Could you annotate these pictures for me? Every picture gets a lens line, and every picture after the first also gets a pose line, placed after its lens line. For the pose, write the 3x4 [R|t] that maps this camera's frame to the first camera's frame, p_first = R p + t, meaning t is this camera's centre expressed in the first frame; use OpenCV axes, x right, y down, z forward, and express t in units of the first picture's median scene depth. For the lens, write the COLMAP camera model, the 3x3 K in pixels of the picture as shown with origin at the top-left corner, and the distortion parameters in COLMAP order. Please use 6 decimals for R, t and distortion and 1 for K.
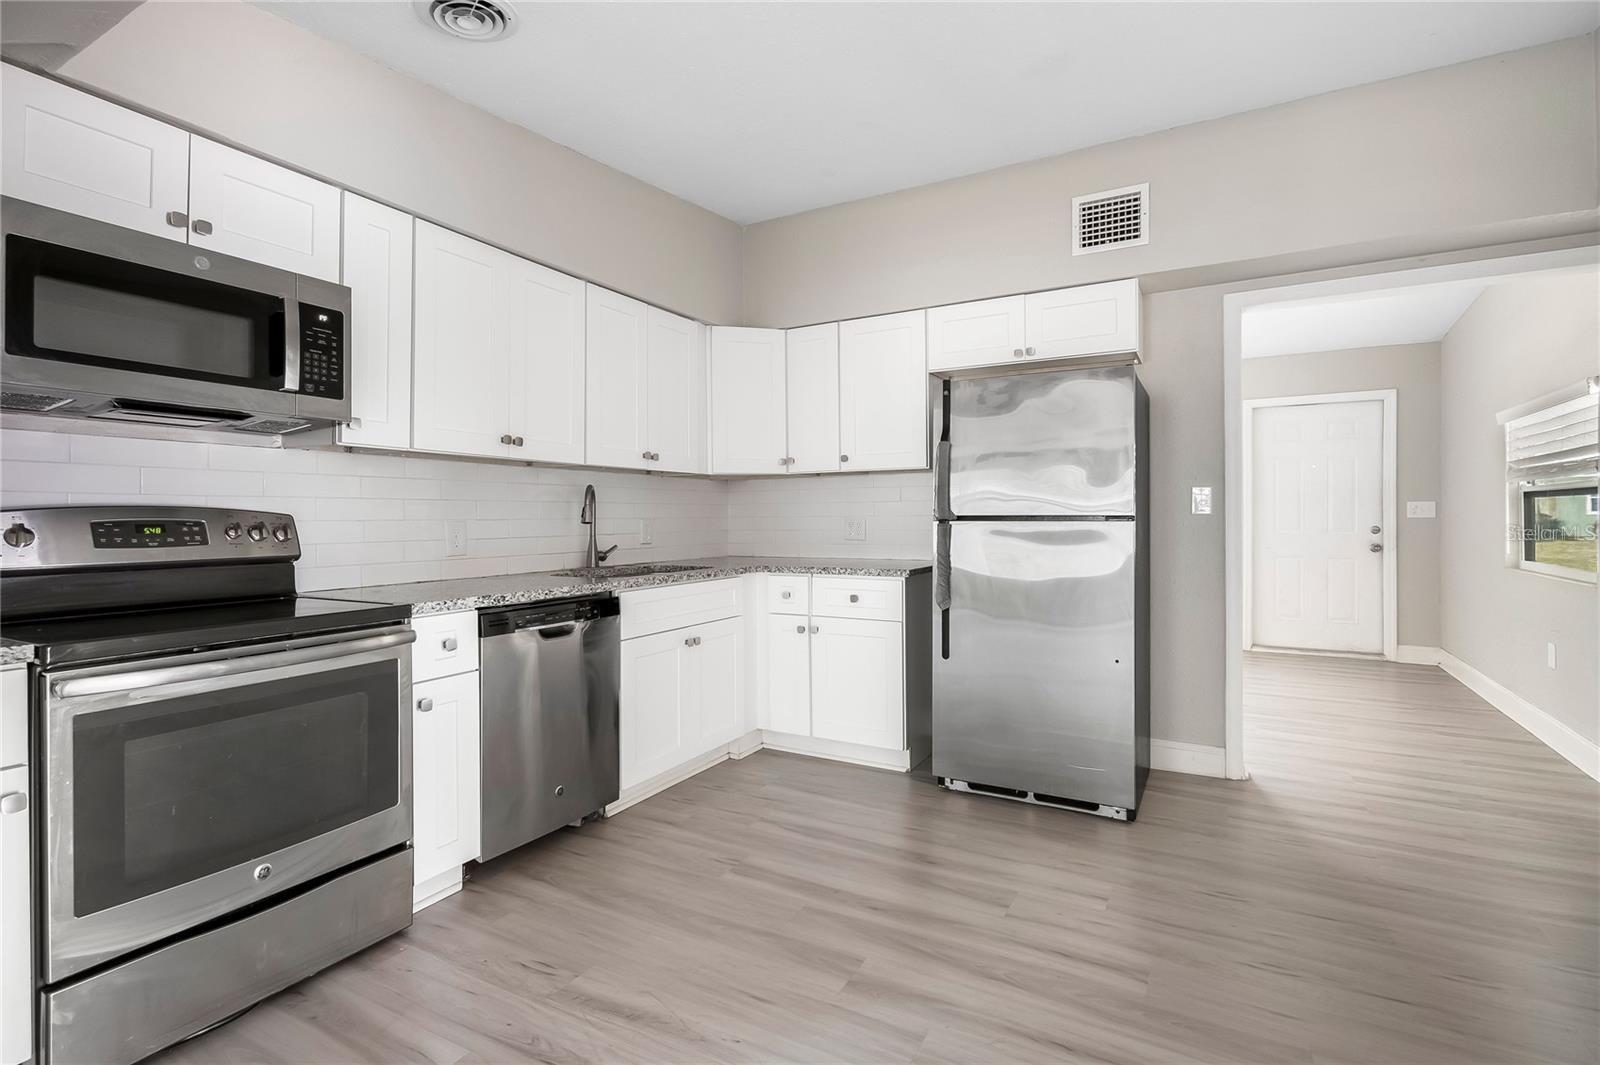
lens RADIAL K [[761.2, 0, 789.7], [0, 761.2, 512.2], [0, 0, 1]] dist [-0.004062, -0.000707]
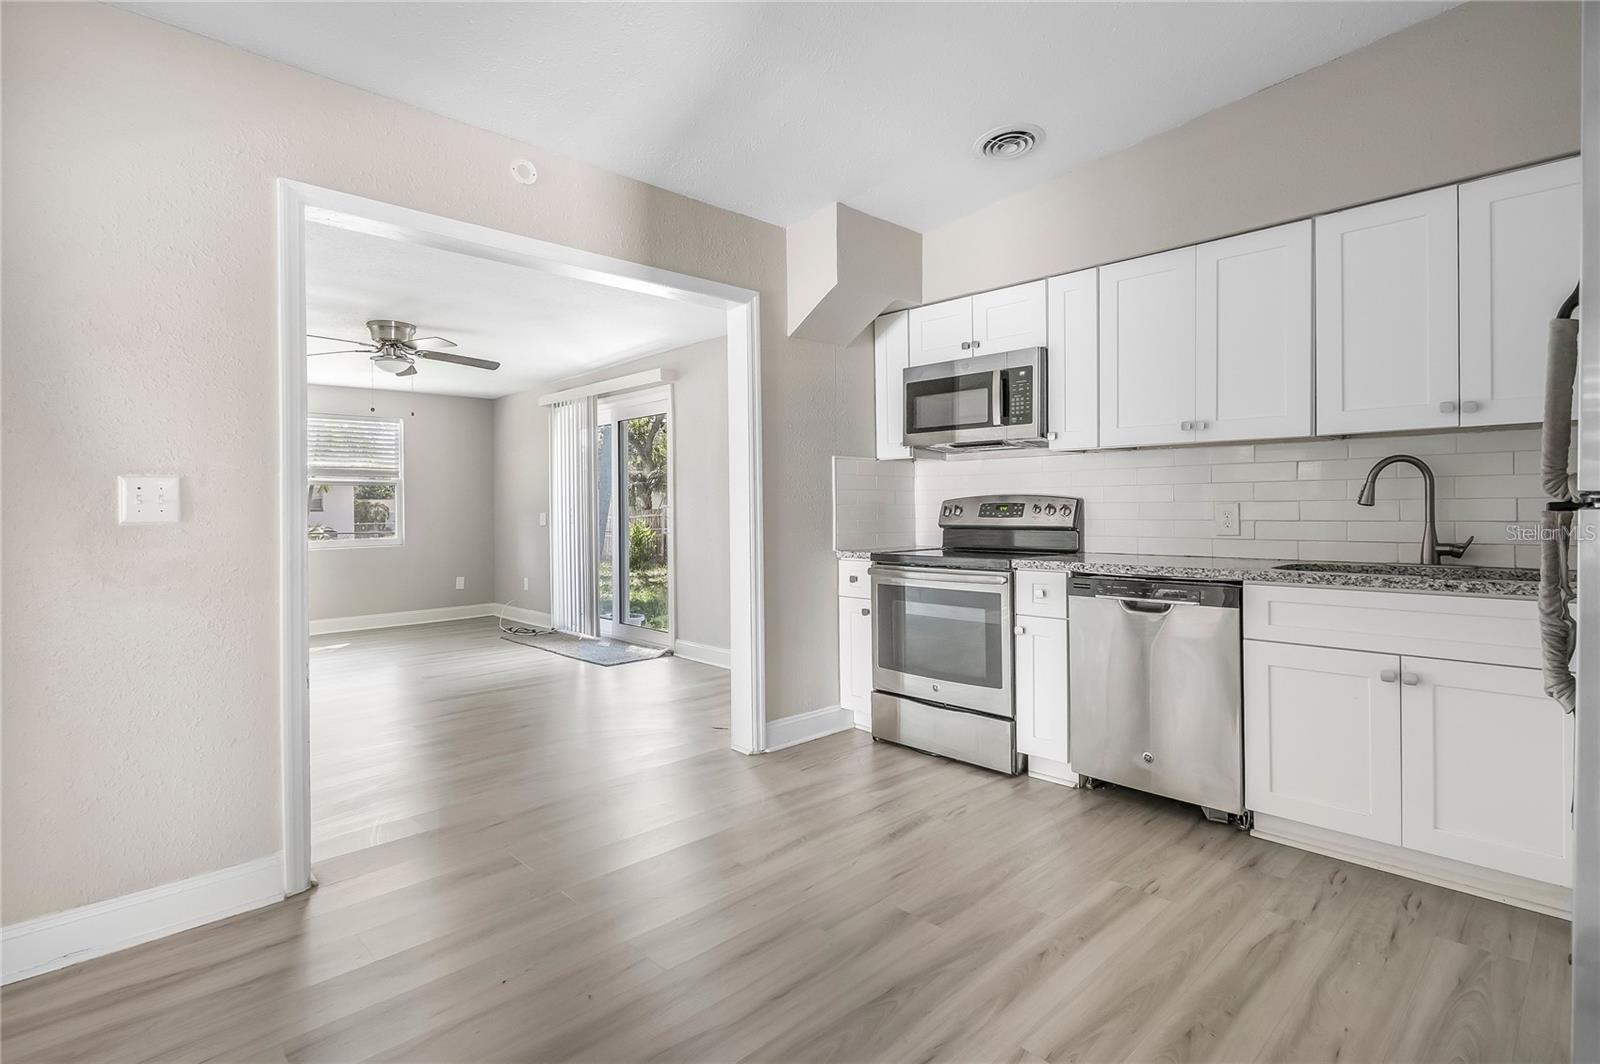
lens RADIAL K [[761.2, 0, 789.7], [0, 761.2, 511.7], [0, 0, 1]] dist [-0.004062, -0.000707]
pose [[-0.284055, 0.014126, -0.958704, 0.953306], [0.014494, 0.999840, 0.010437, 0.004824], [0.958698, -0.010931, -0.284214, 0.919197]]
